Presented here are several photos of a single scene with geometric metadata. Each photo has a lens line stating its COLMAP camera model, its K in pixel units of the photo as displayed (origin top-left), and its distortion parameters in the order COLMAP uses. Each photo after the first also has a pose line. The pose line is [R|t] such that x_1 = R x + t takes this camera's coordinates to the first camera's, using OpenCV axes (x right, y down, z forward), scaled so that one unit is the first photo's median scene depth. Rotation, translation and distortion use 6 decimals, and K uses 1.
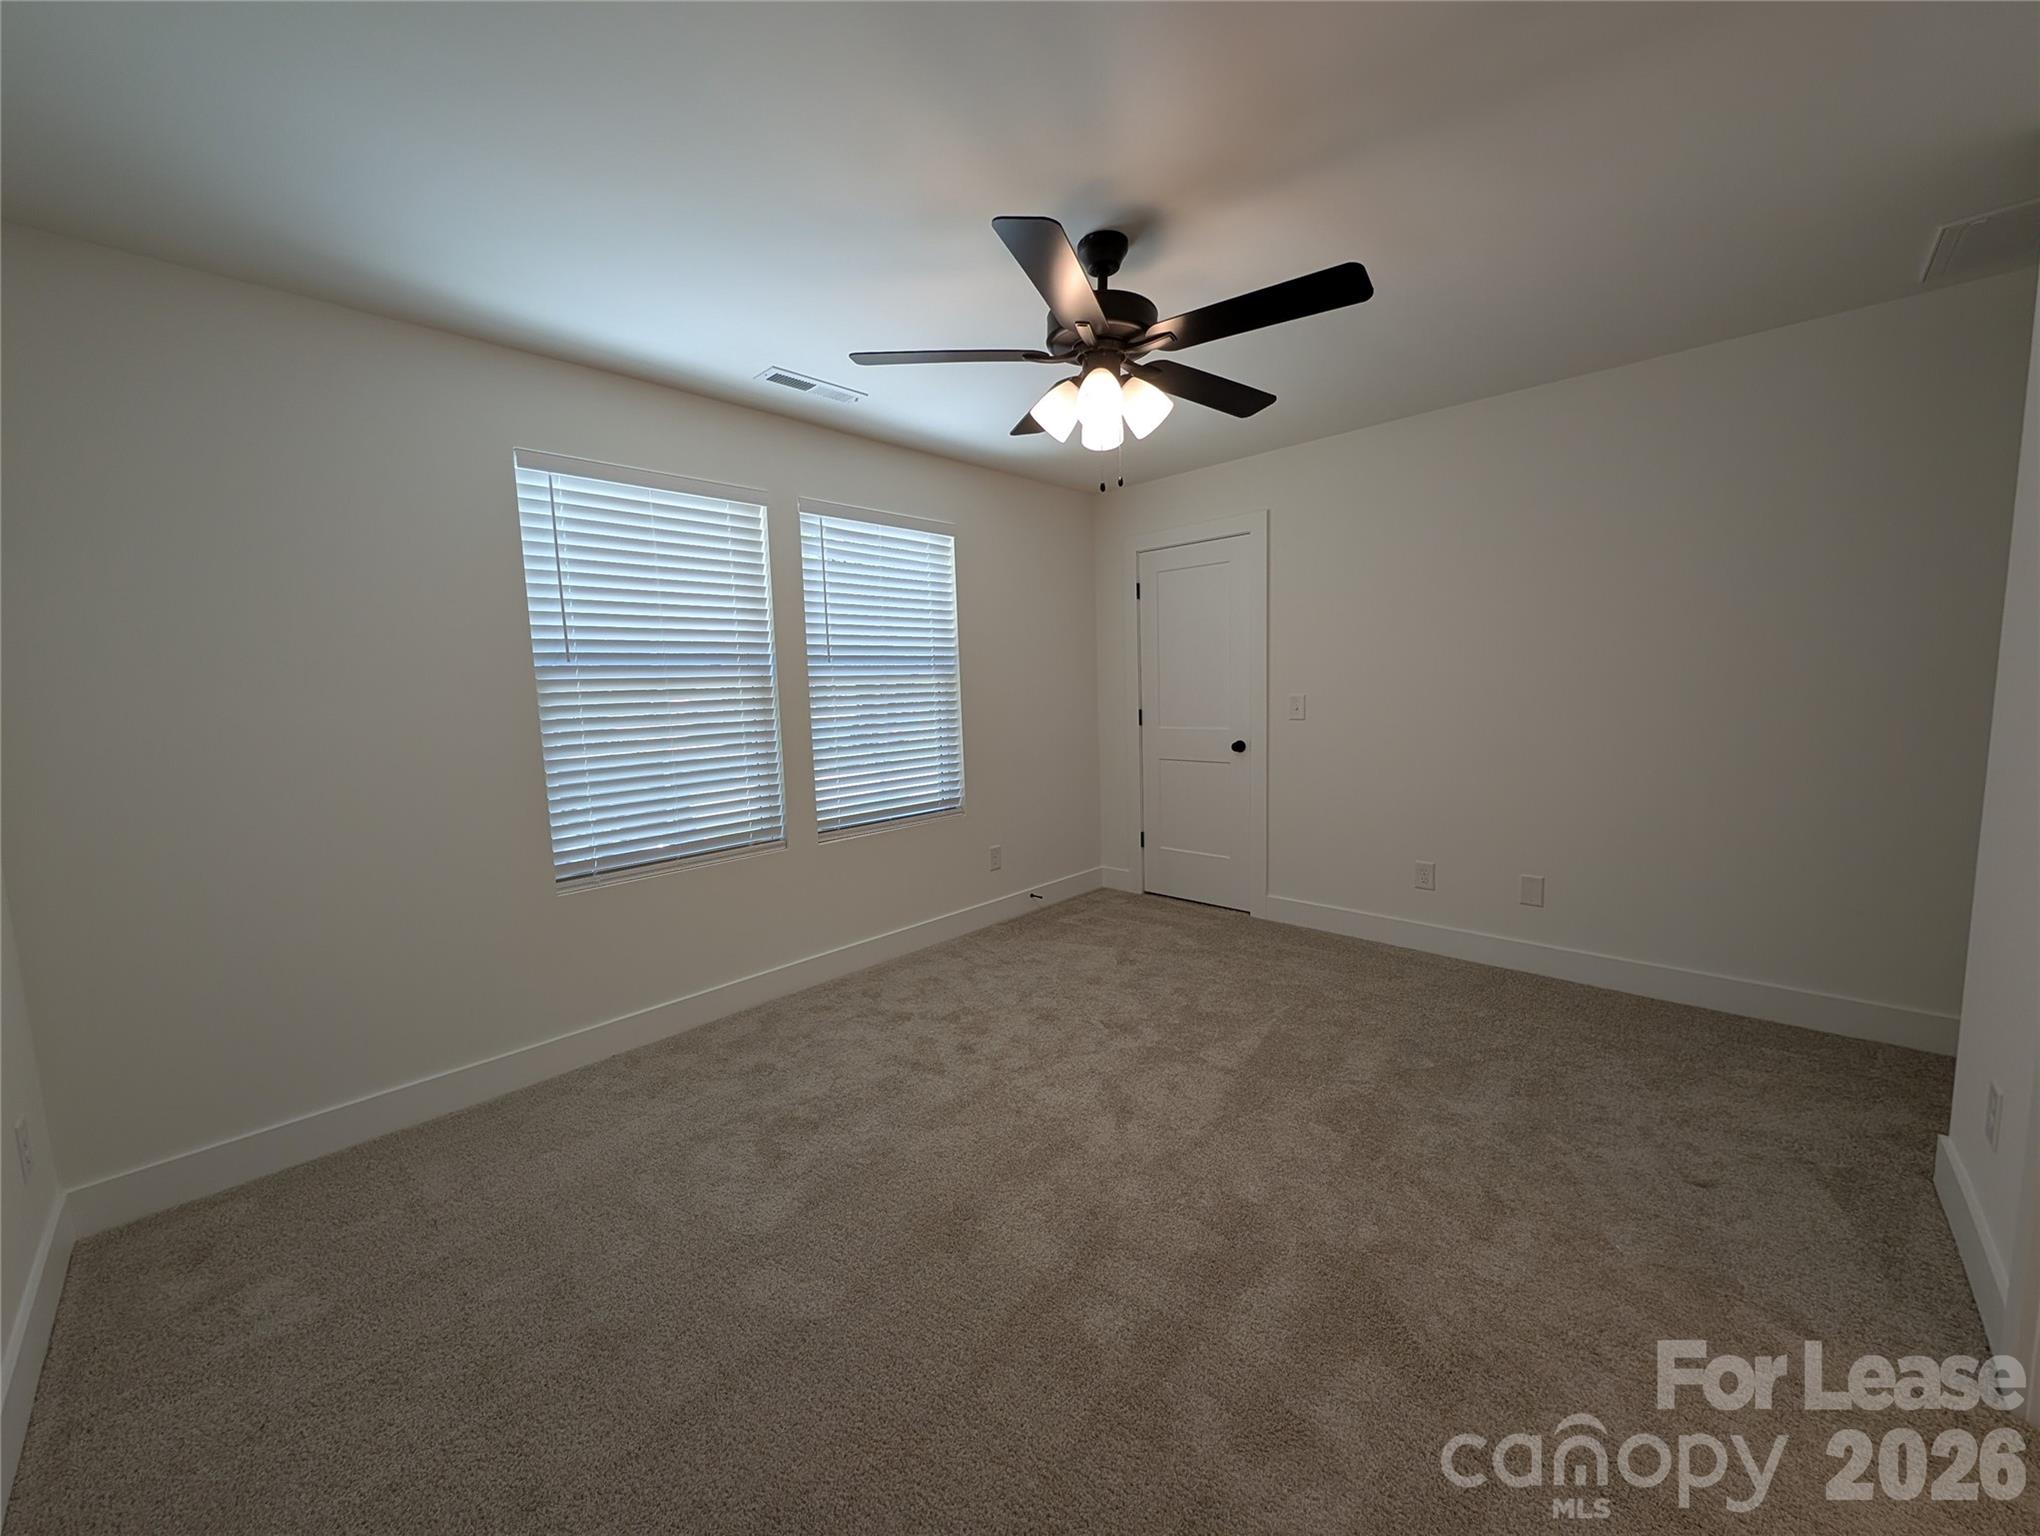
lens RADIAL K [[766.5, 0, 1020.6], [0, 766.5, 766.6], [0, 0, 1]] dist [0.014467, -0.005588]
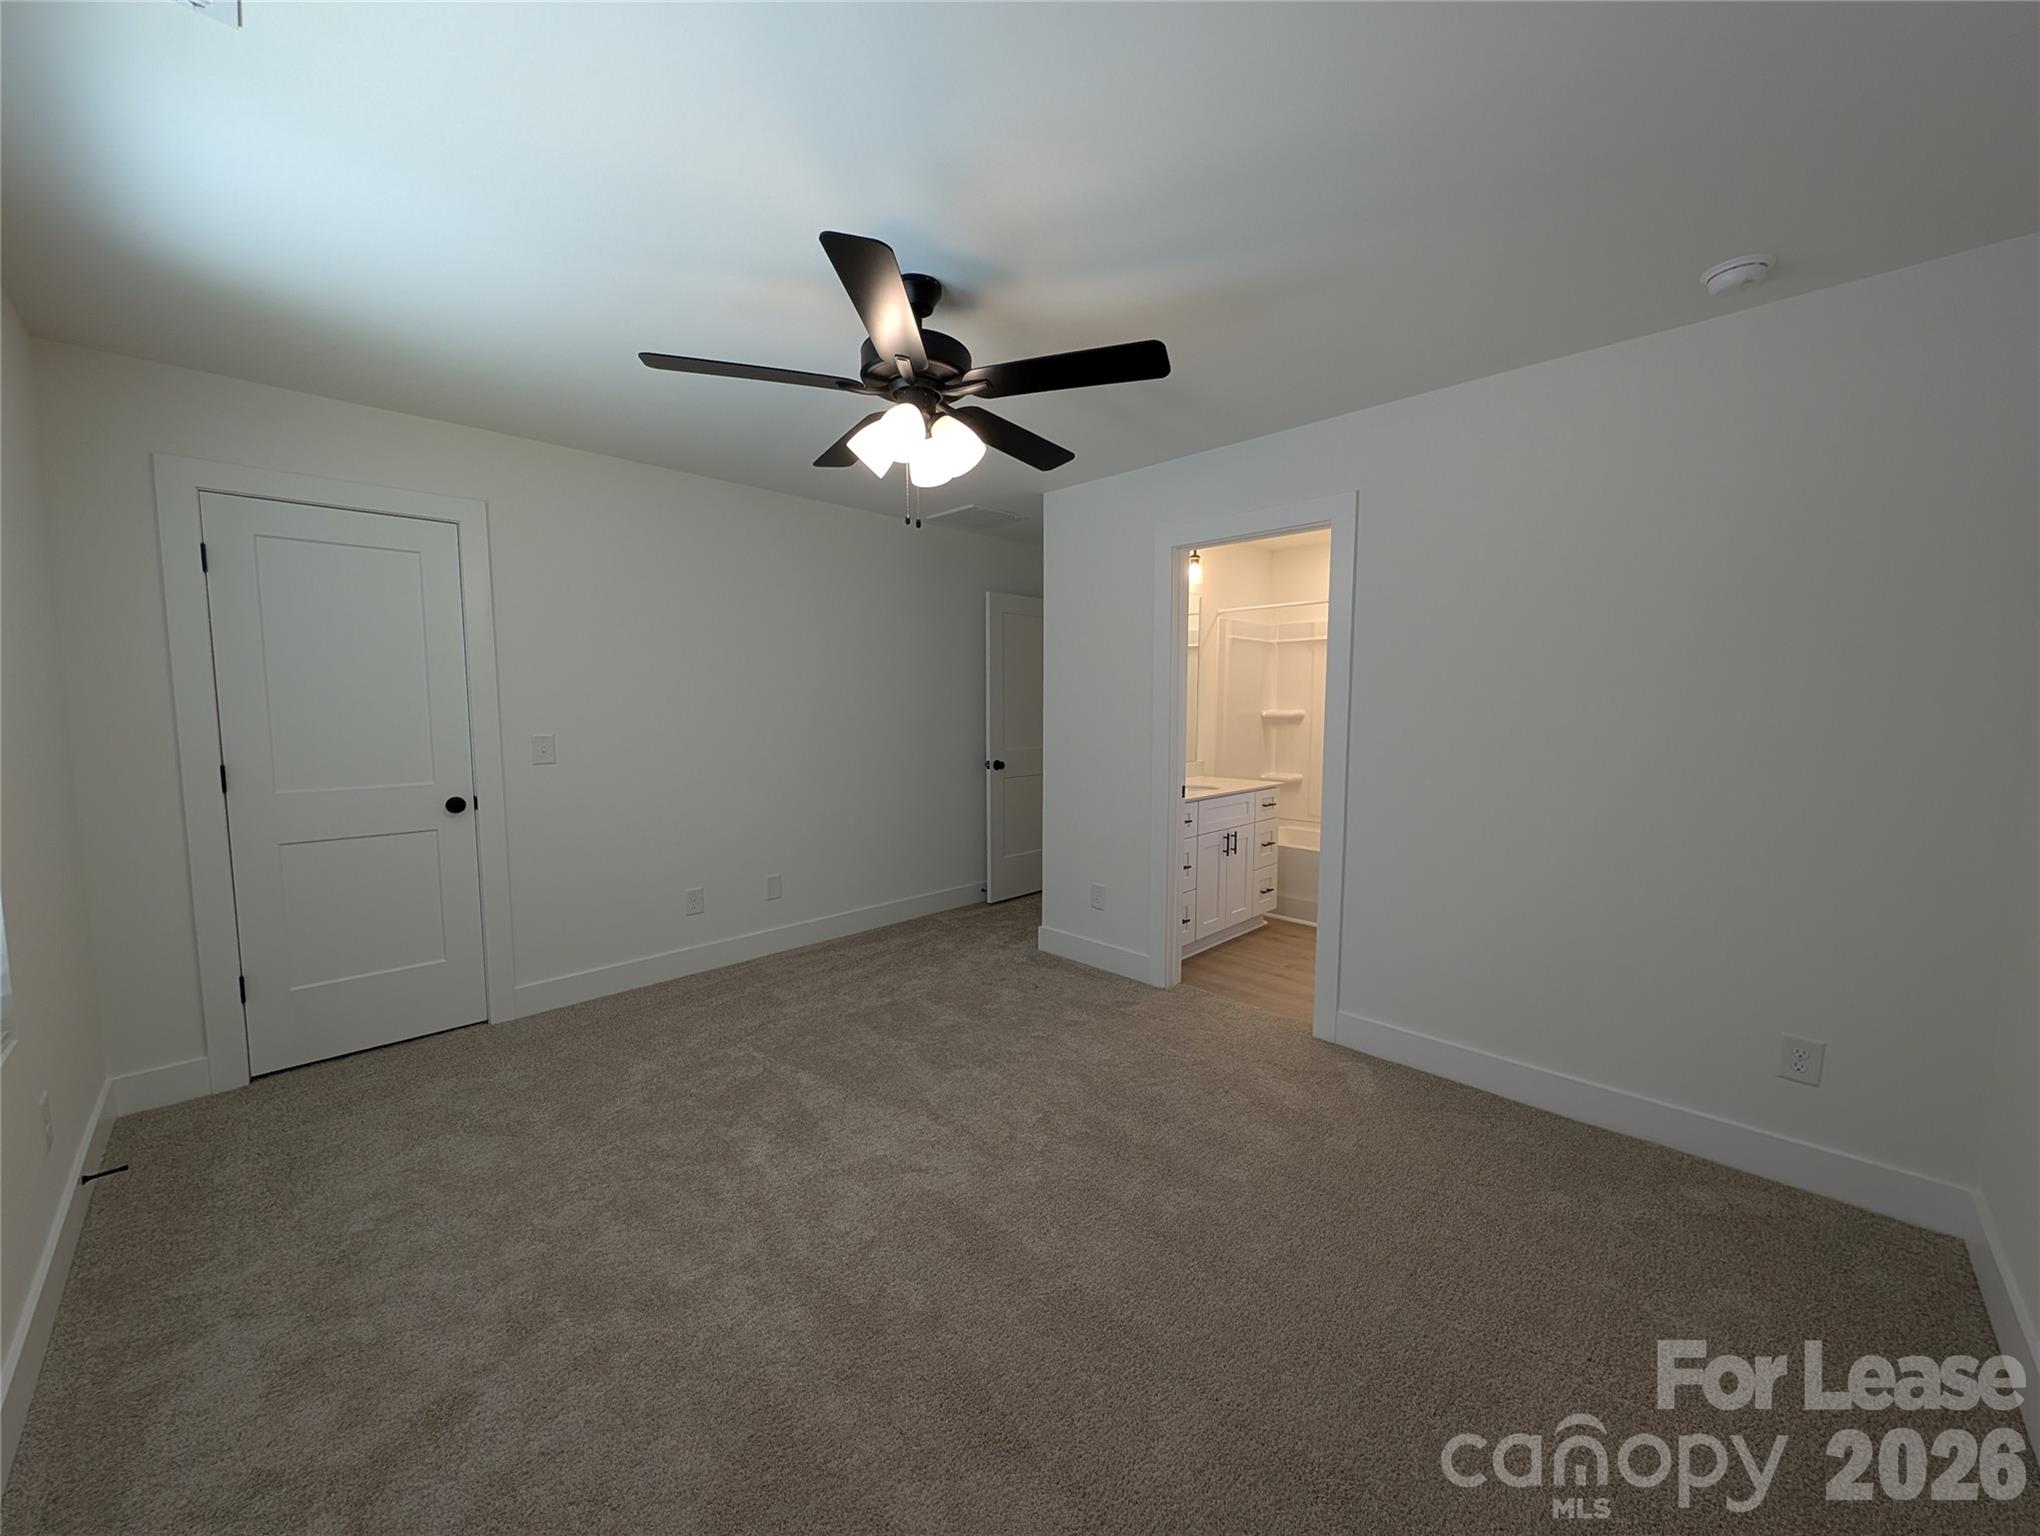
lens RADIAL K [[766.5, 0, 1020.6], [0, 766.5, 766.6], [0, 0, 1]] dist [0.014467, -0.005588]
pose [[0.018062, -0.050309, 0.998570, -0.564871], [0.108538, 0.992930, 0.048062, -0.049968], [-0.993928, 0.107515, 0.023394, 0.556000]]
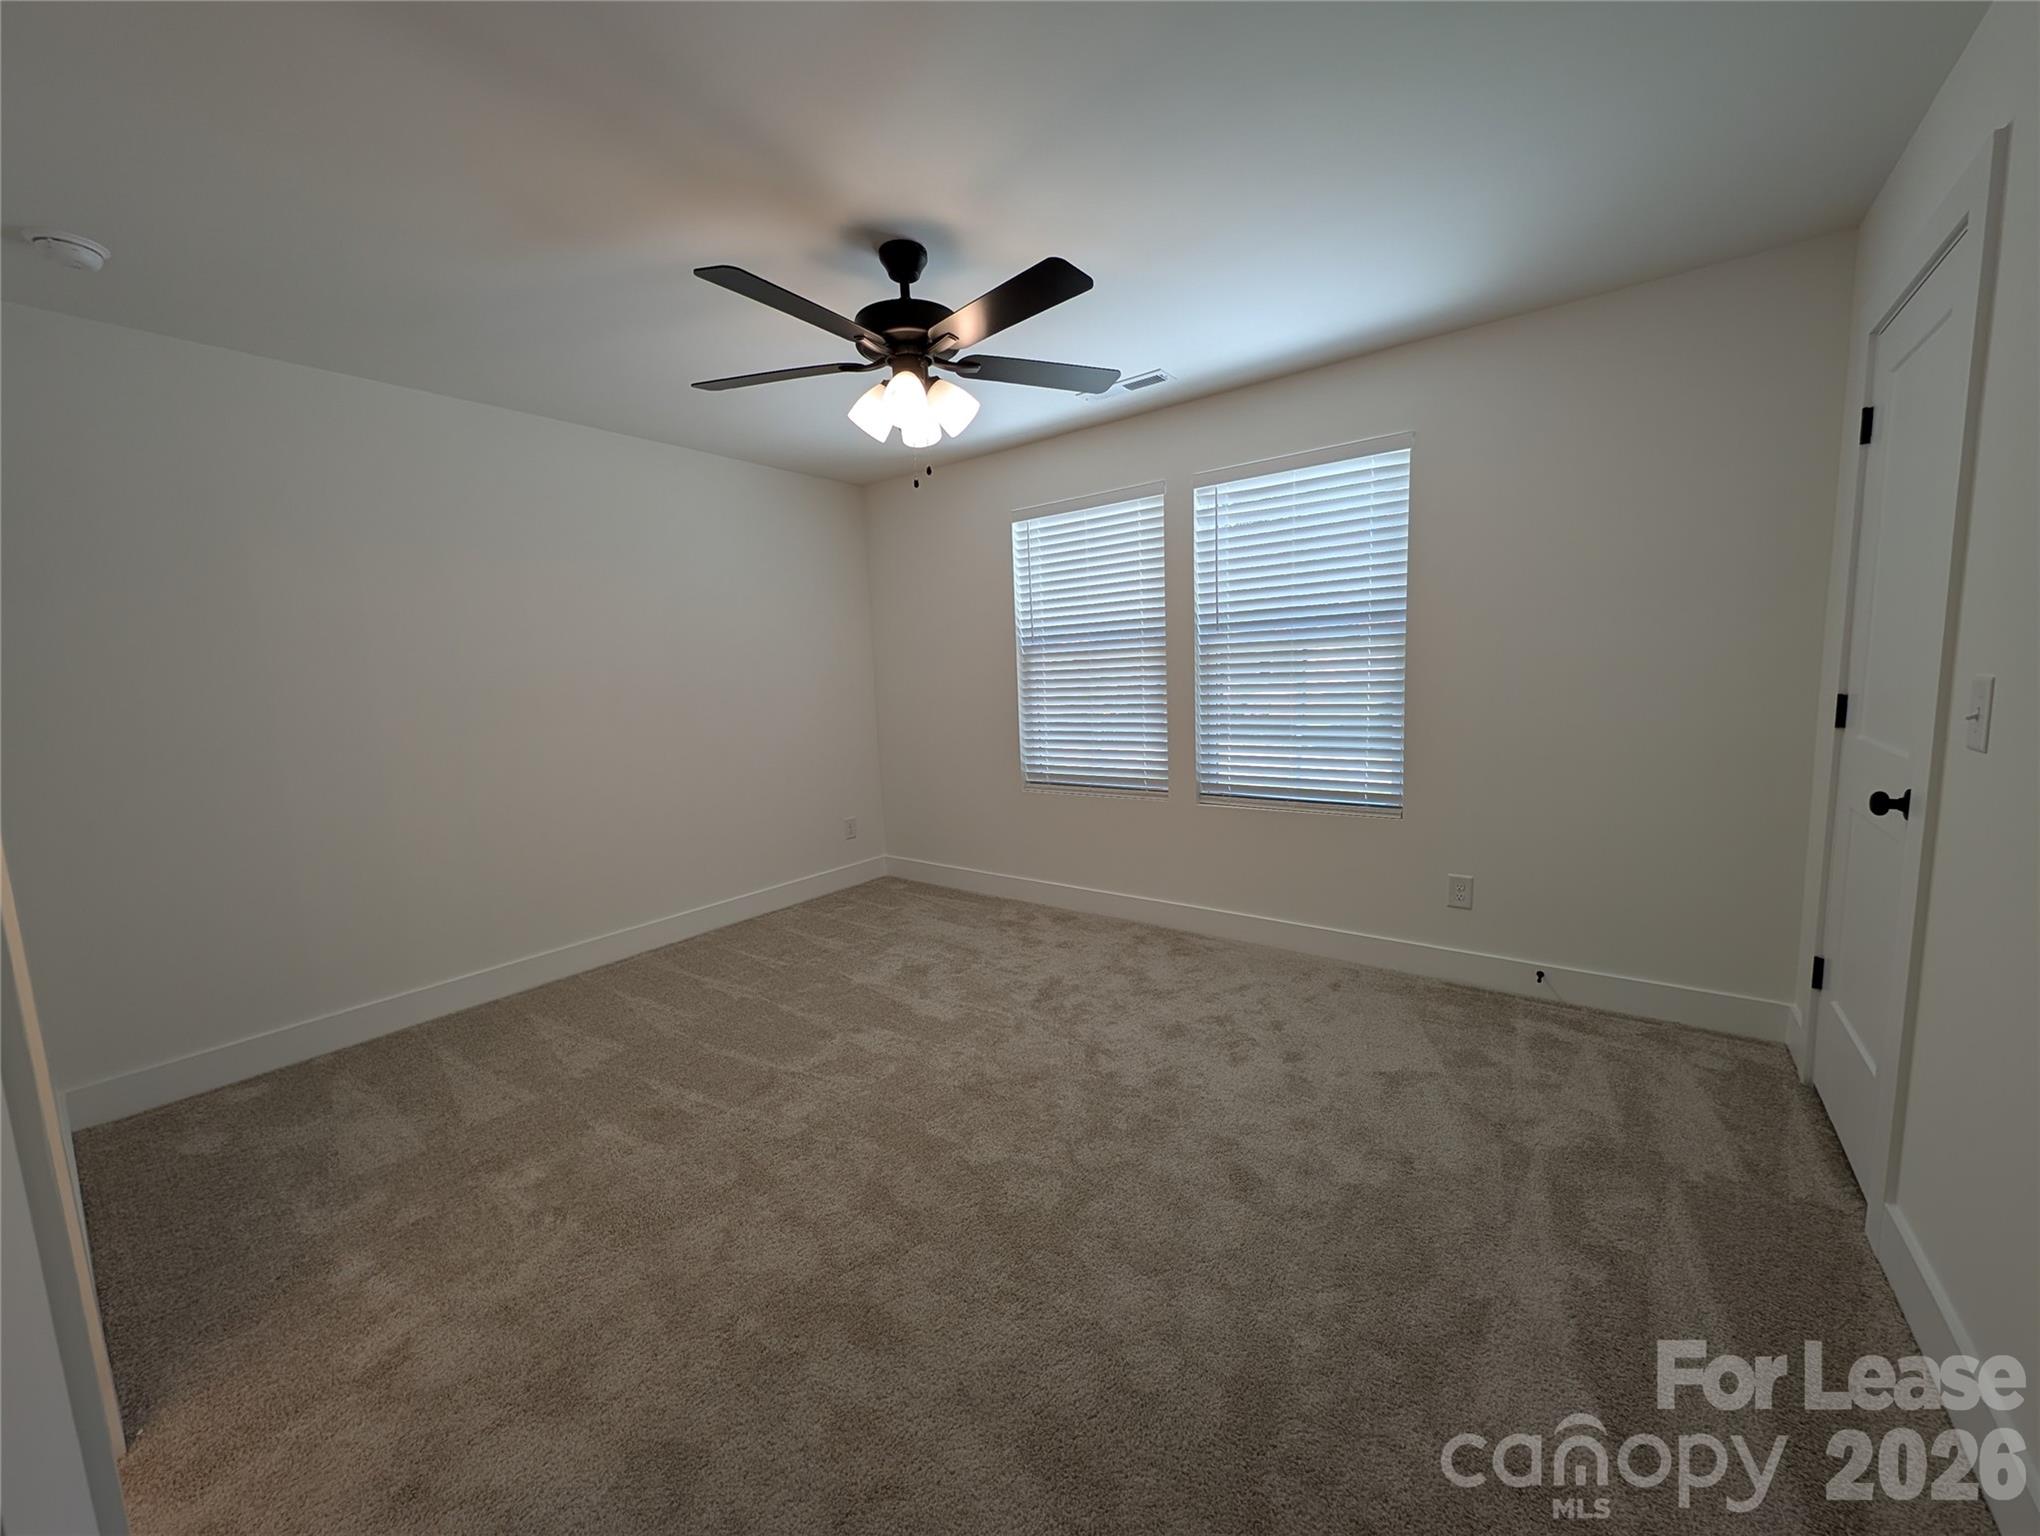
lens RADIAL K [[766.5, 0, 1020.6], [0, 766.5, 766.6], [0, 0, 1]] dist [0.014467, -0.005588]
pose [[0.114473, 0.148343, -0.982288, 0.767528], [-0.071733, 0.987441, 0.140762, -0.084418], [0.990833, 0.054349, 0.123676, 0.643852]]
